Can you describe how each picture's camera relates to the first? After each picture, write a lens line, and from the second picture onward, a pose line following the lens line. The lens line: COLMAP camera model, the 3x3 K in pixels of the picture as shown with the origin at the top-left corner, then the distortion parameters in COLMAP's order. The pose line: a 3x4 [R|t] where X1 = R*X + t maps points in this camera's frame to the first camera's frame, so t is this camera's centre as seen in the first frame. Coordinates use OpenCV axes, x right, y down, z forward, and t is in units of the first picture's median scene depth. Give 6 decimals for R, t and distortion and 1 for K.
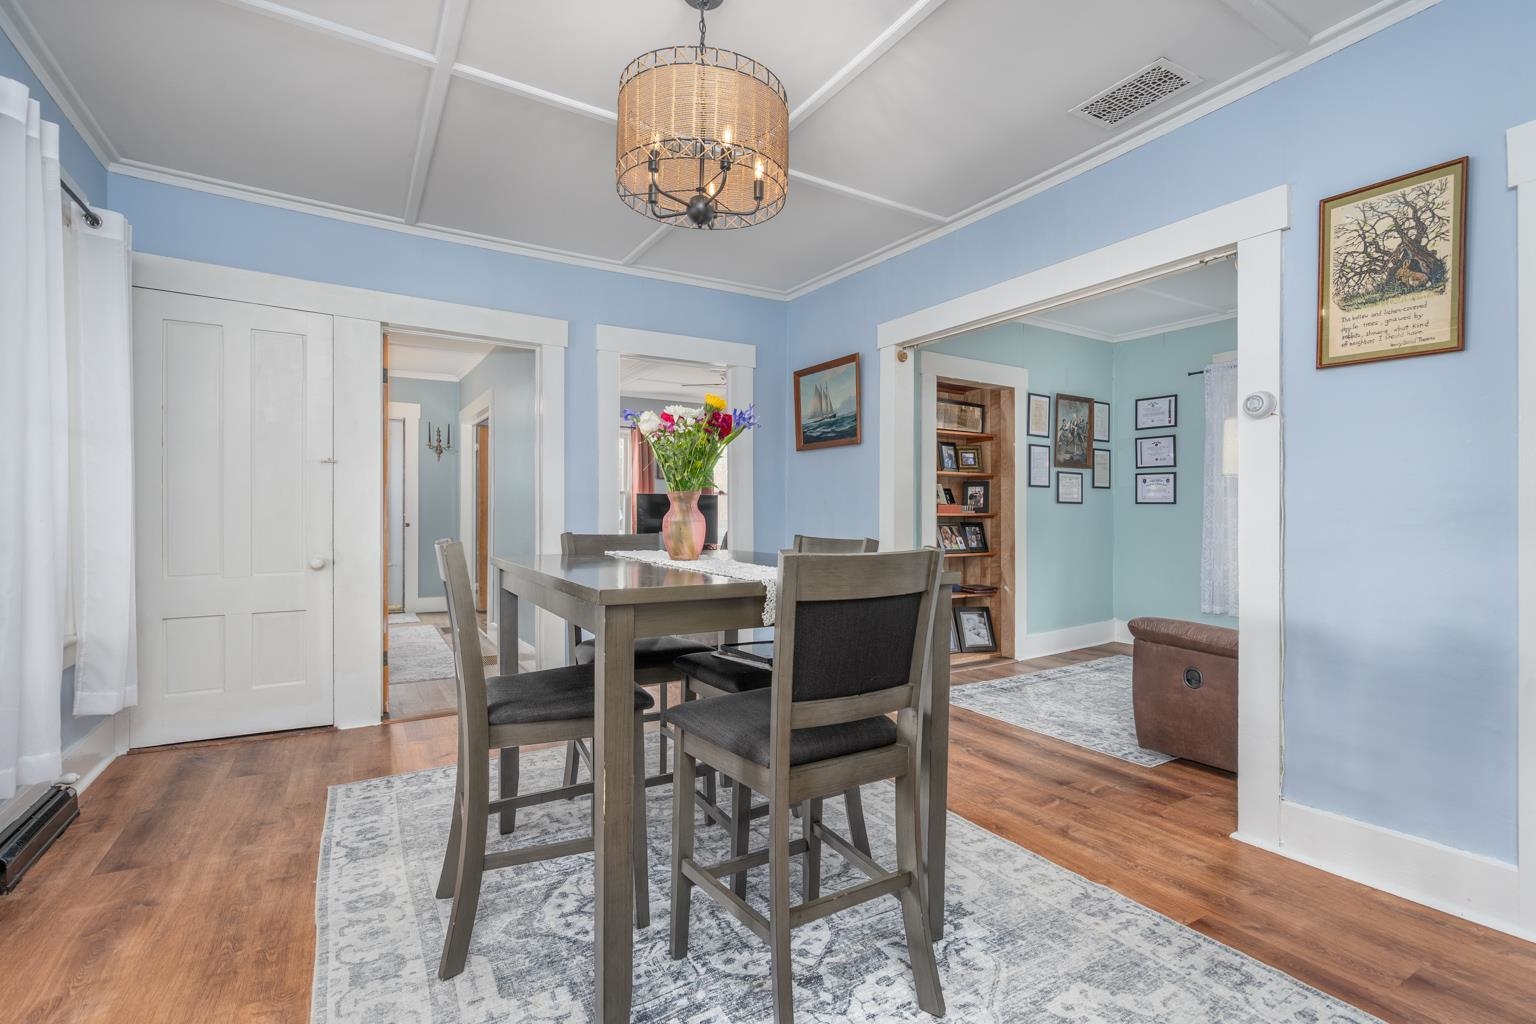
lens RADIAL K [[697.0, 0, 769.6], [0, 697.0, 512.5], [0, 0, 1]] dist [-0.011320, 0.005639]
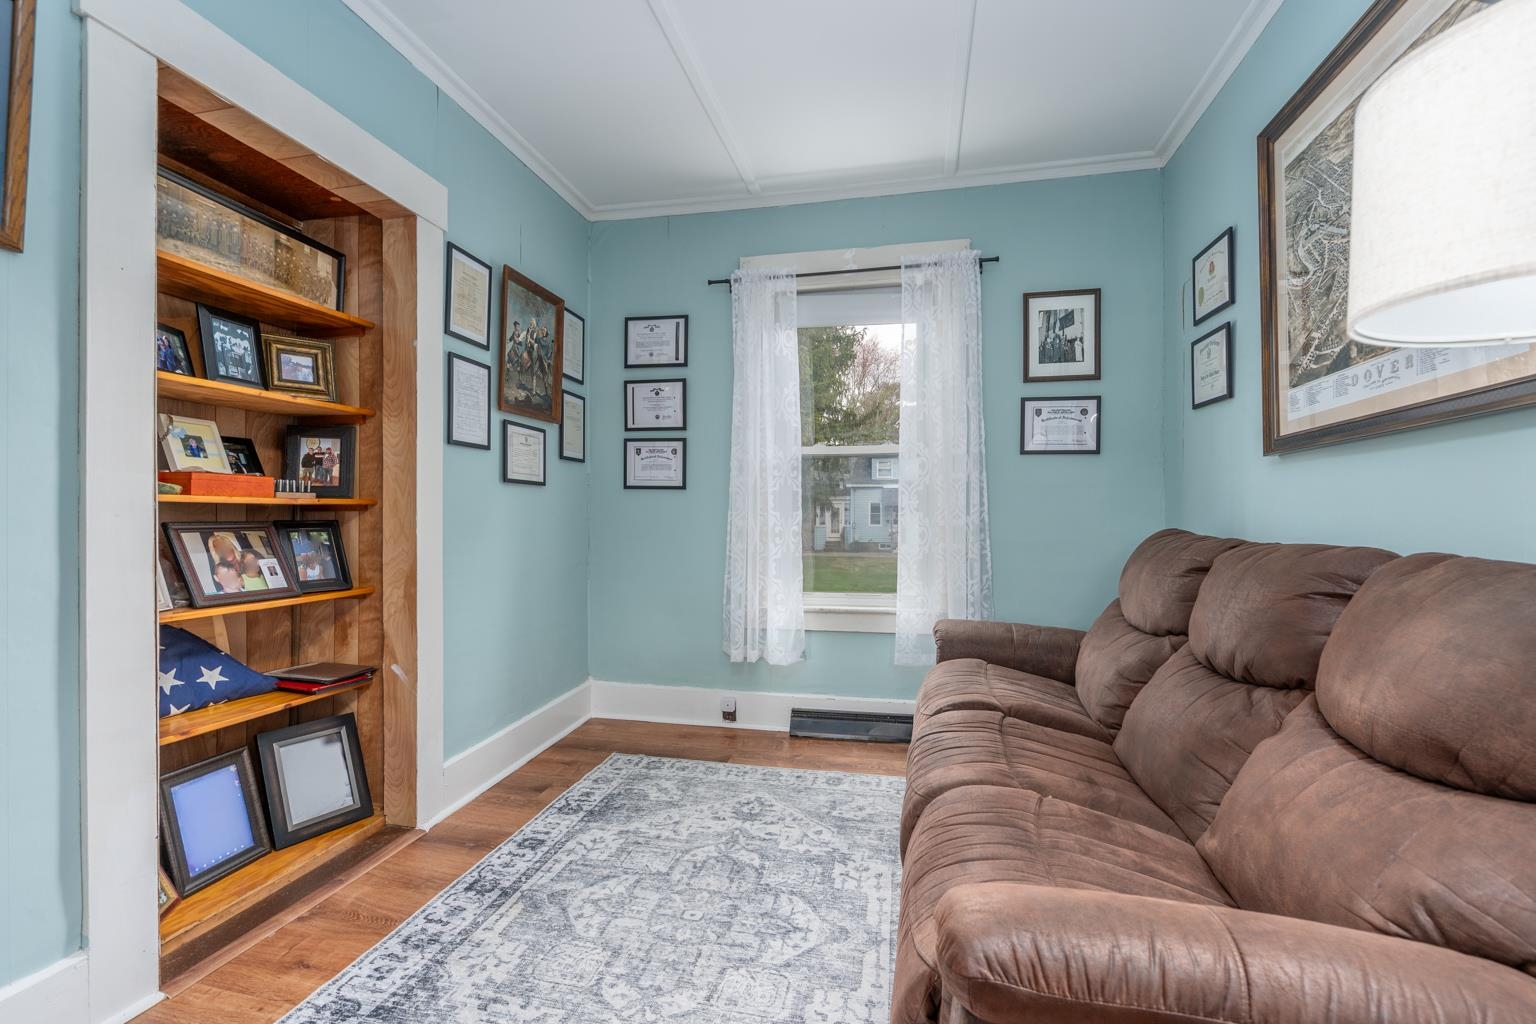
lens RADIAL K [[697.0, 0, 769.6], [0, 697.0, 512.5], [0, 0, 1]] dist [-0.011320, 0.005639]
pose [[0.689969, -0.000519, 0.723839, 0.177970], [0.000303, 1.000000, 0.000429, 0.009108], [-0.723839, -0.000077, 0.689969, 0.505851]]
